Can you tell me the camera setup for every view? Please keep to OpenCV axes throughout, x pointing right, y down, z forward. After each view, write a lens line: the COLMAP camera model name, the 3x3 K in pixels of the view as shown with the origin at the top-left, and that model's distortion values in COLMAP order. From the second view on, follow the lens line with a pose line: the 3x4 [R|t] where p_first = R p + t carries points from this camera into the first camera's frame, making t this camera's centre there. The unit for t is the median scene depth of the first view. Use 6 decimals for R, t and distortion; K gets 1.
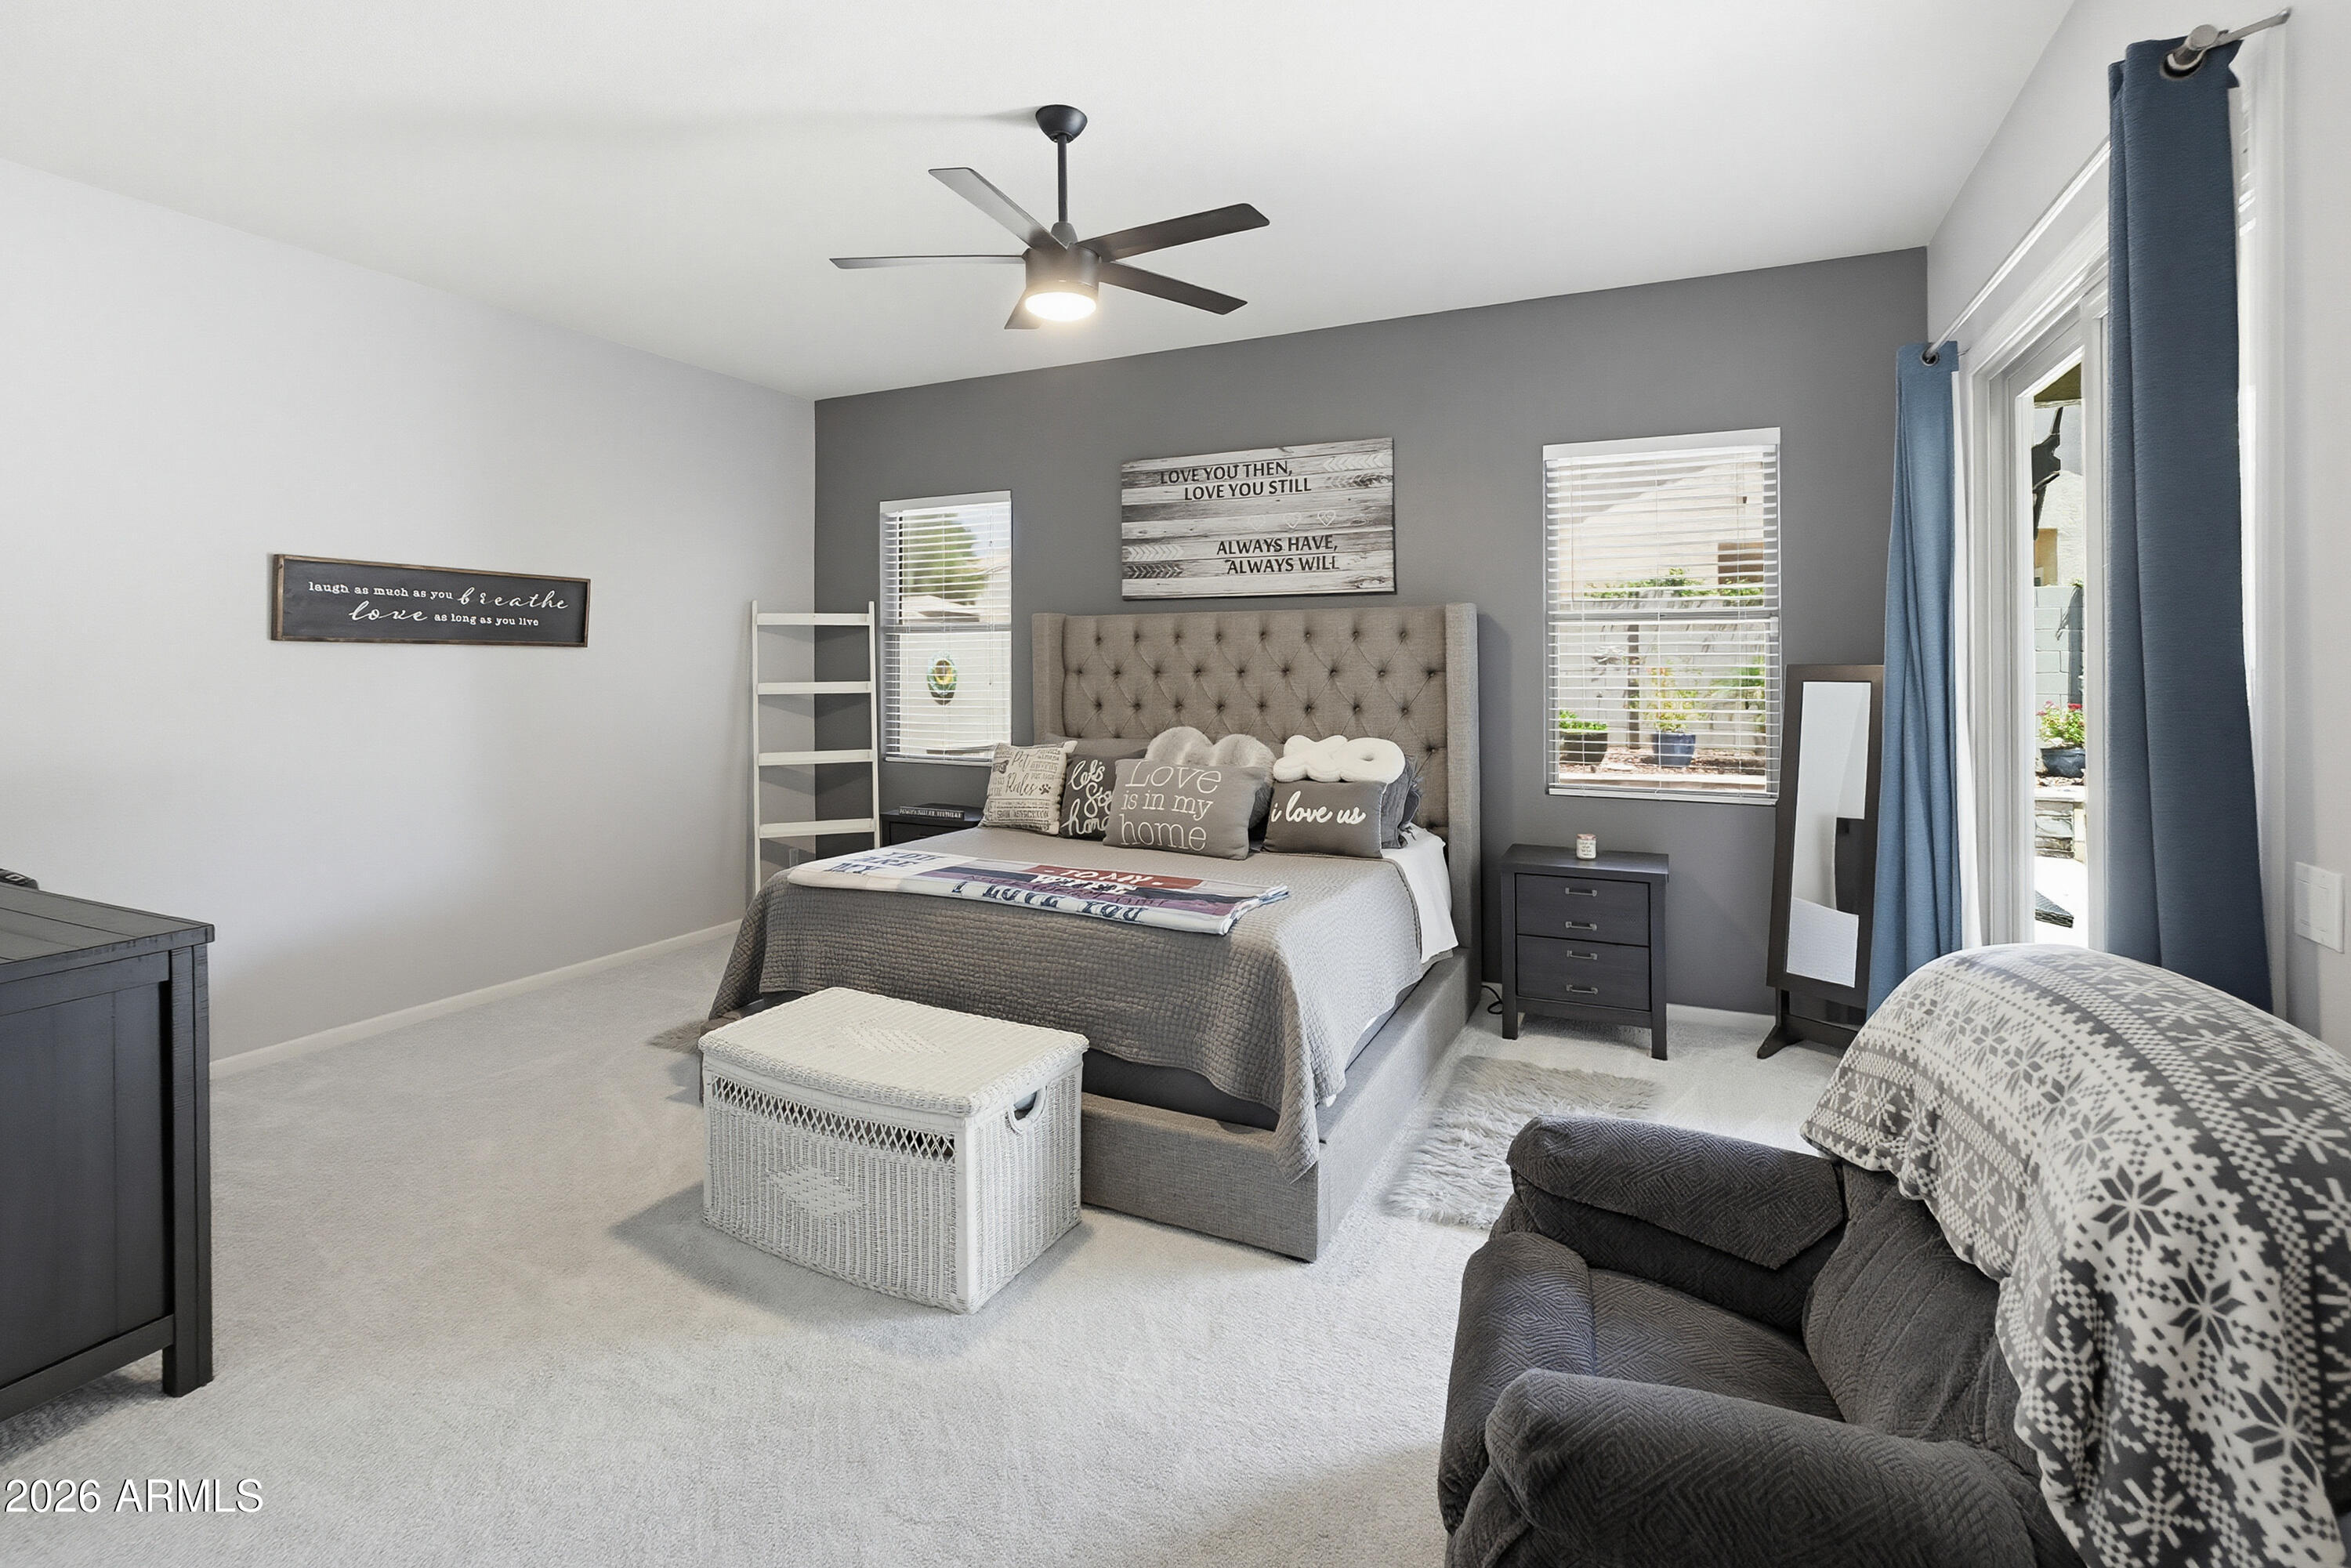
lens RADIAL K [[1060.3, 0, 1163.4], [0, 1060.3, 788.0], [0, 0, 1]] dist [-0.000815, -0.000154]
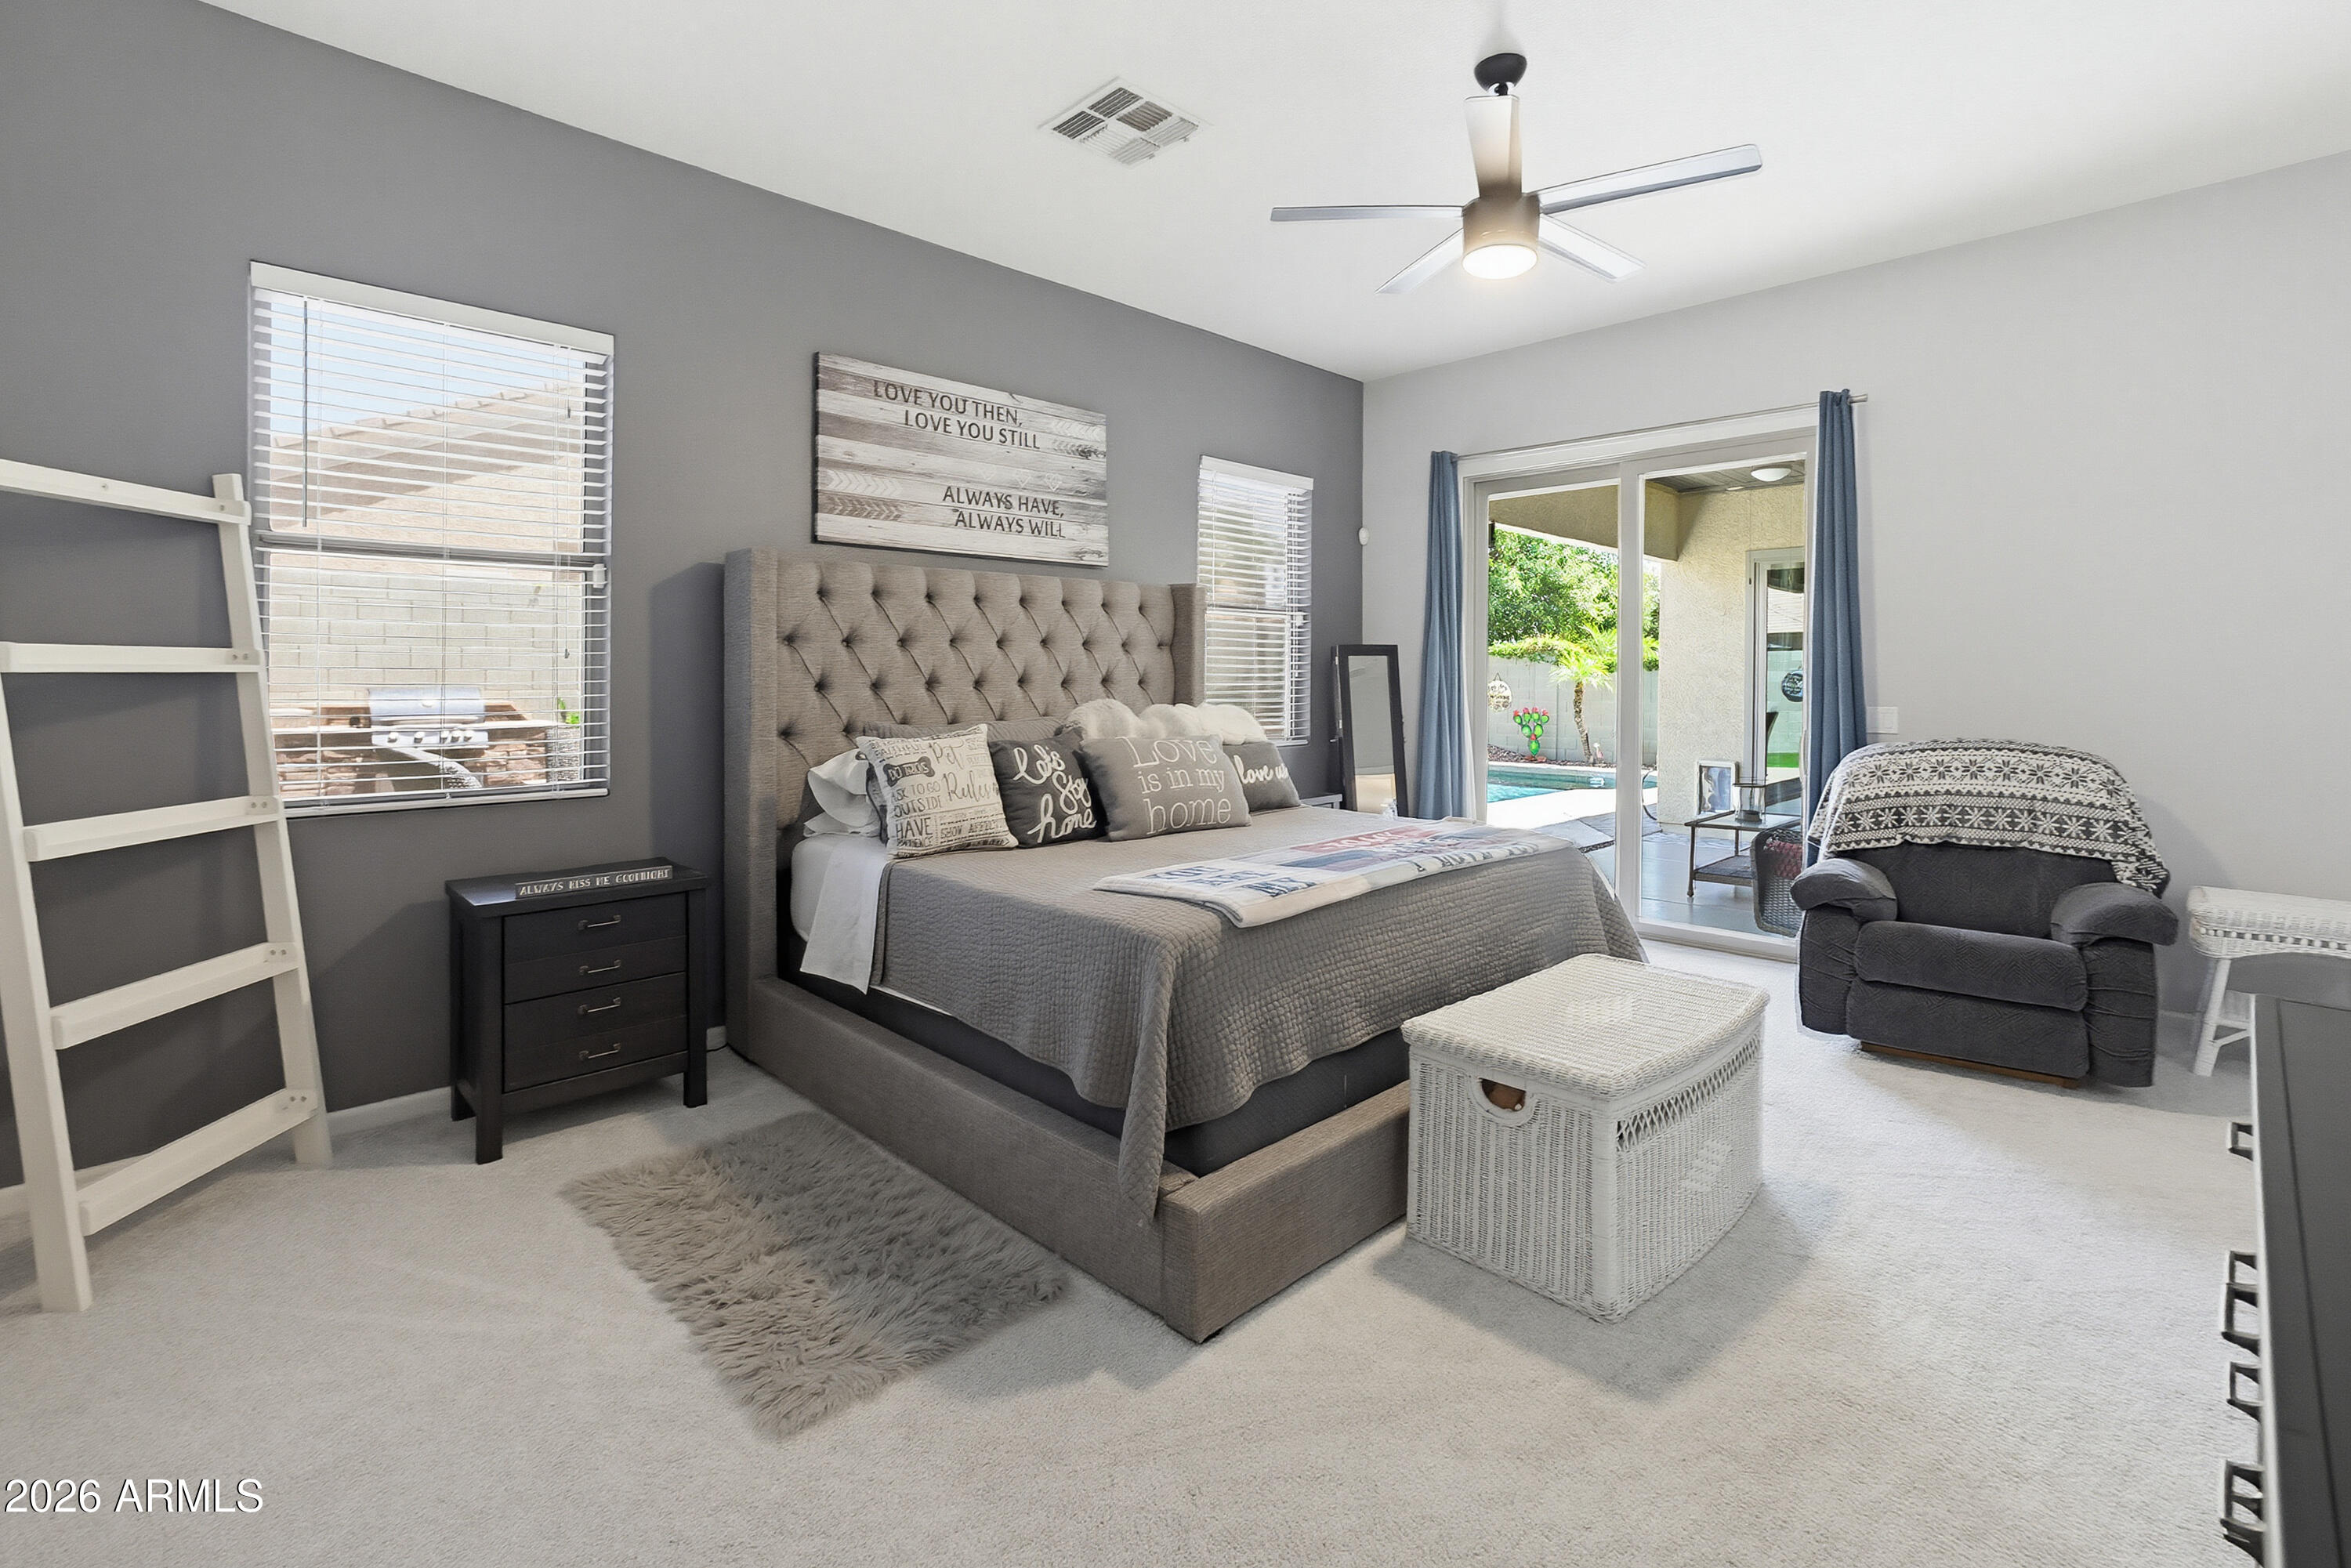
lens RADIAL K [[1060.3, 0, 1163.4], [0, 1060.3, 788.0], [0, 0, 1]] dist [-0.000815, -0.000154]
pose [[0.351334, -0.097695, 0.931139, -0.713378], [0.111872, 0.991796, 0.061848, -0.030302], [-0.929542, 0.082439, 0.359381, 0.582758]]
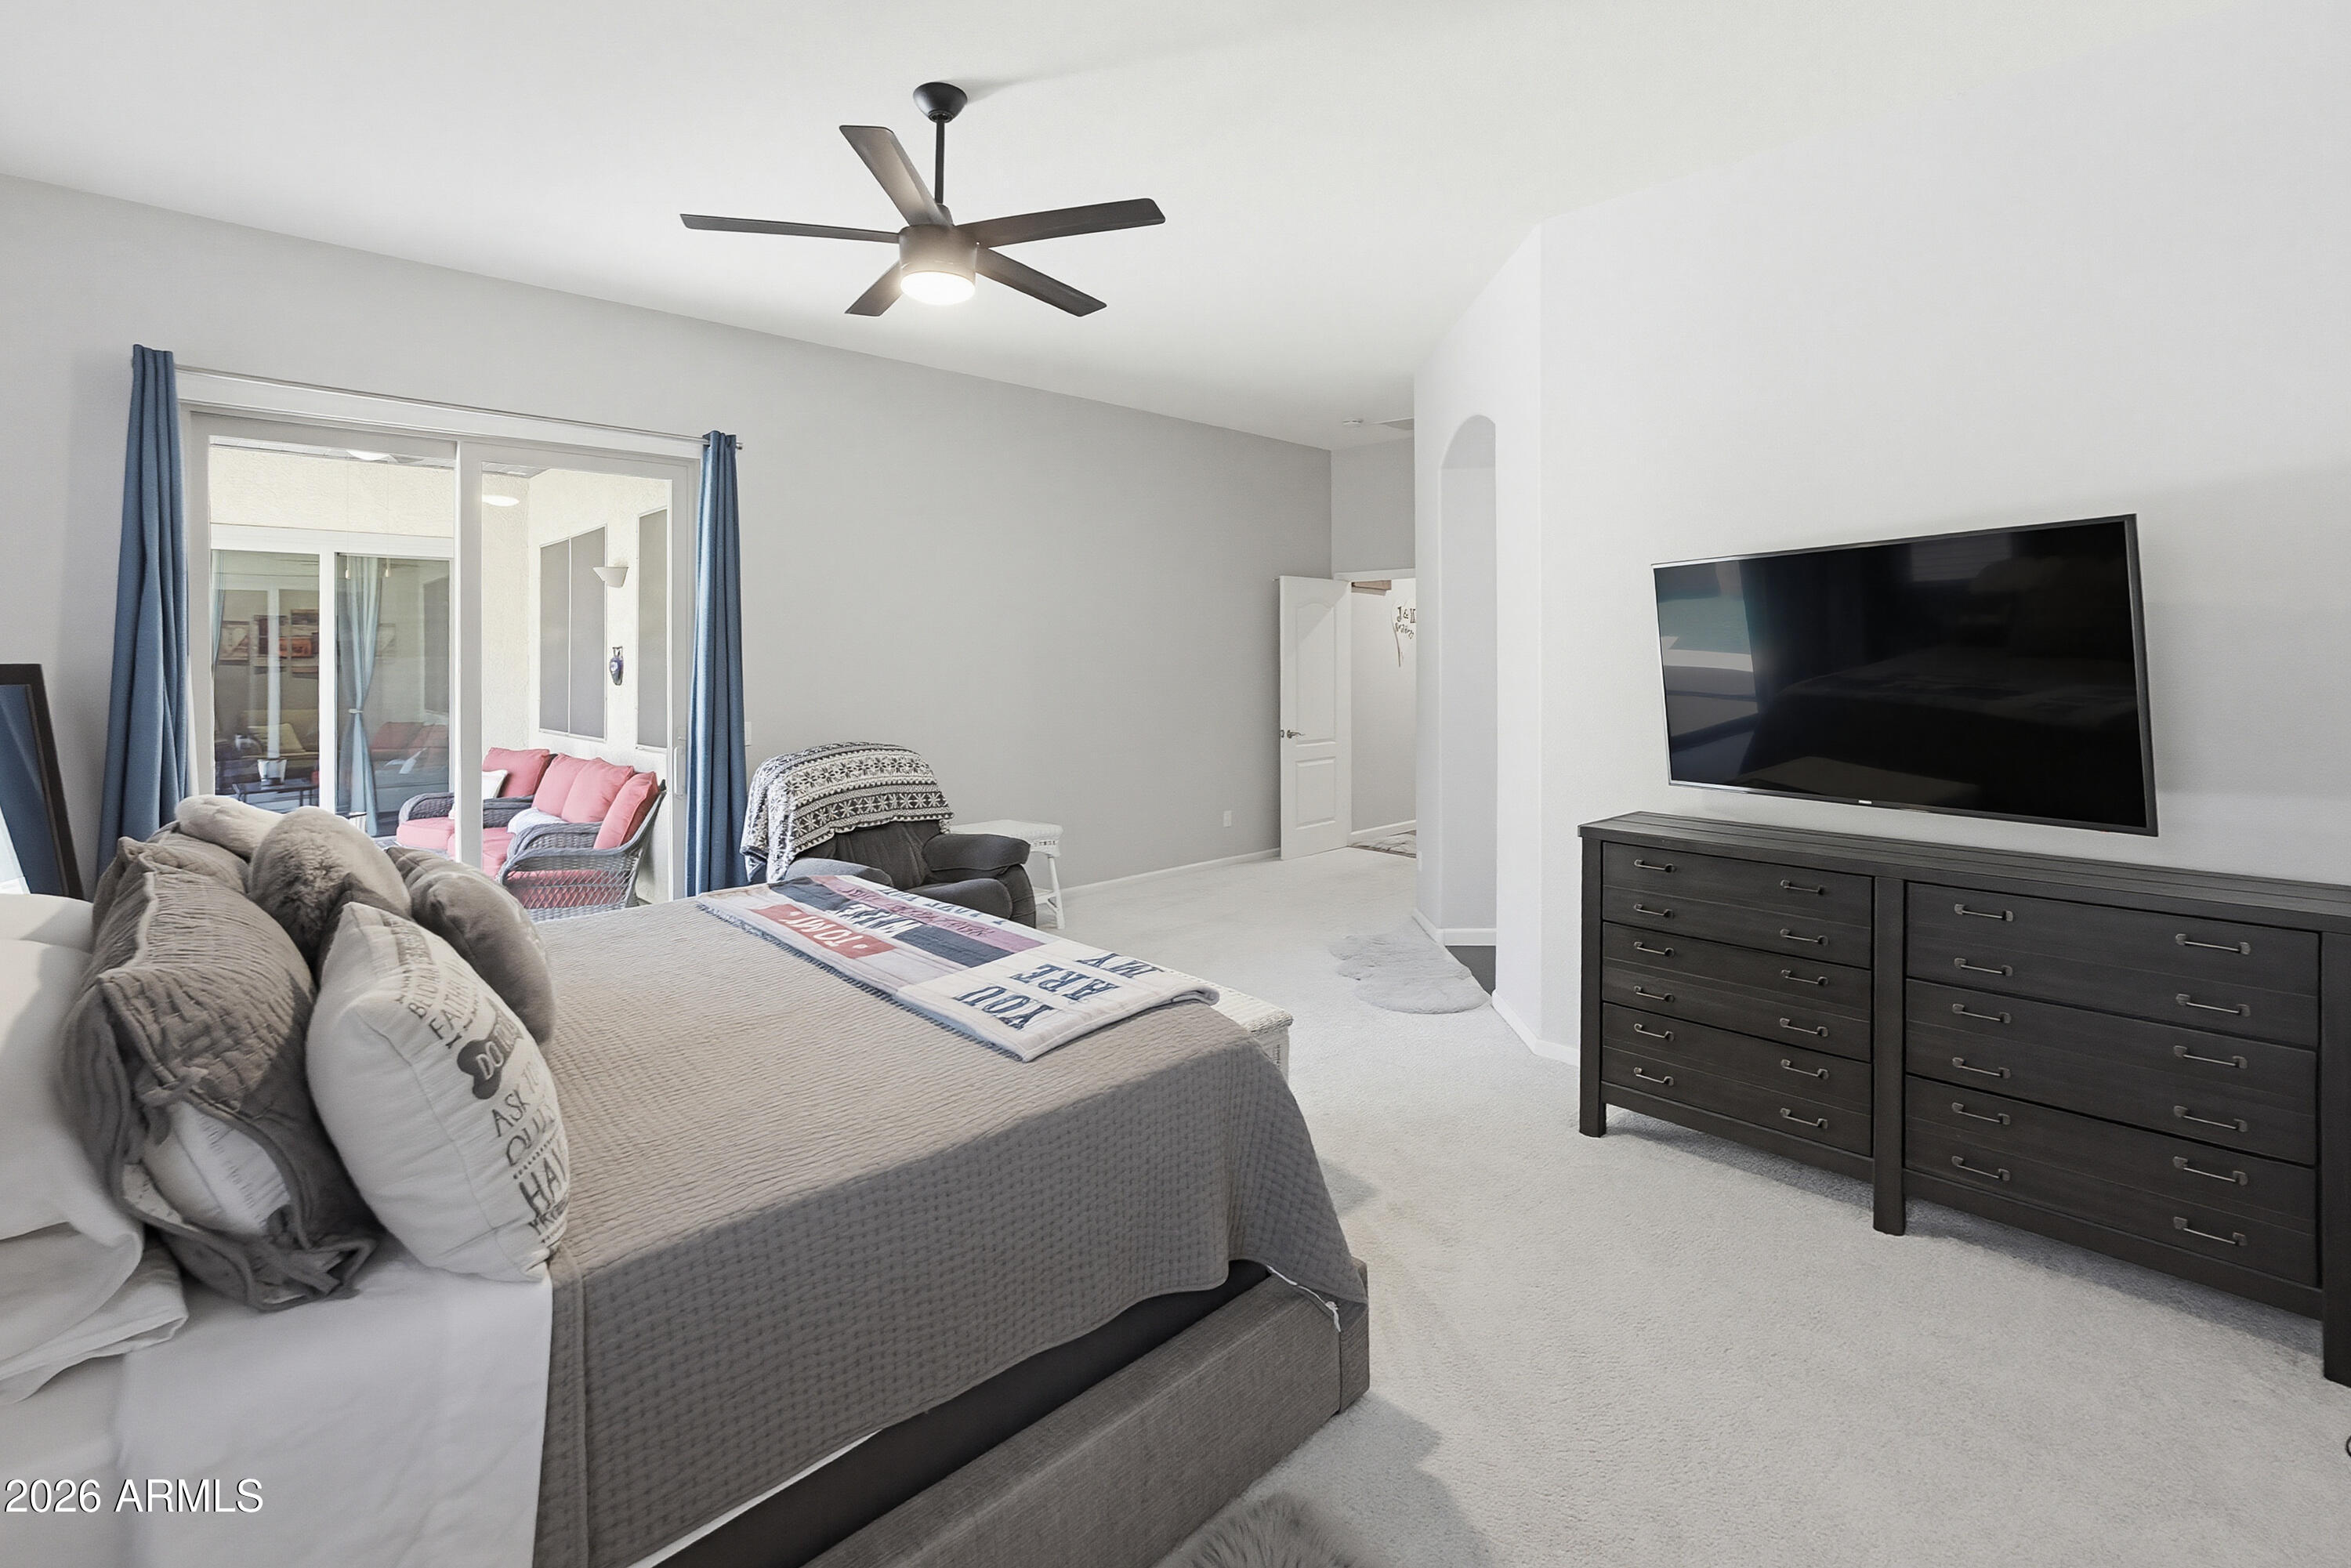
lens RADIAL K [[1060.3, 0, 1163.4], [0, 1060.3, 788.0], [0, 0, 1]] dist [-0.000815, -0.000154]
pose [[-0.932285, -0.040201, 0.359483, -0.369611], [0.048839, 0.970716, 0.235215, -0.141739], [-0.358412, 0.236844, -0.903020, 1.164924]]
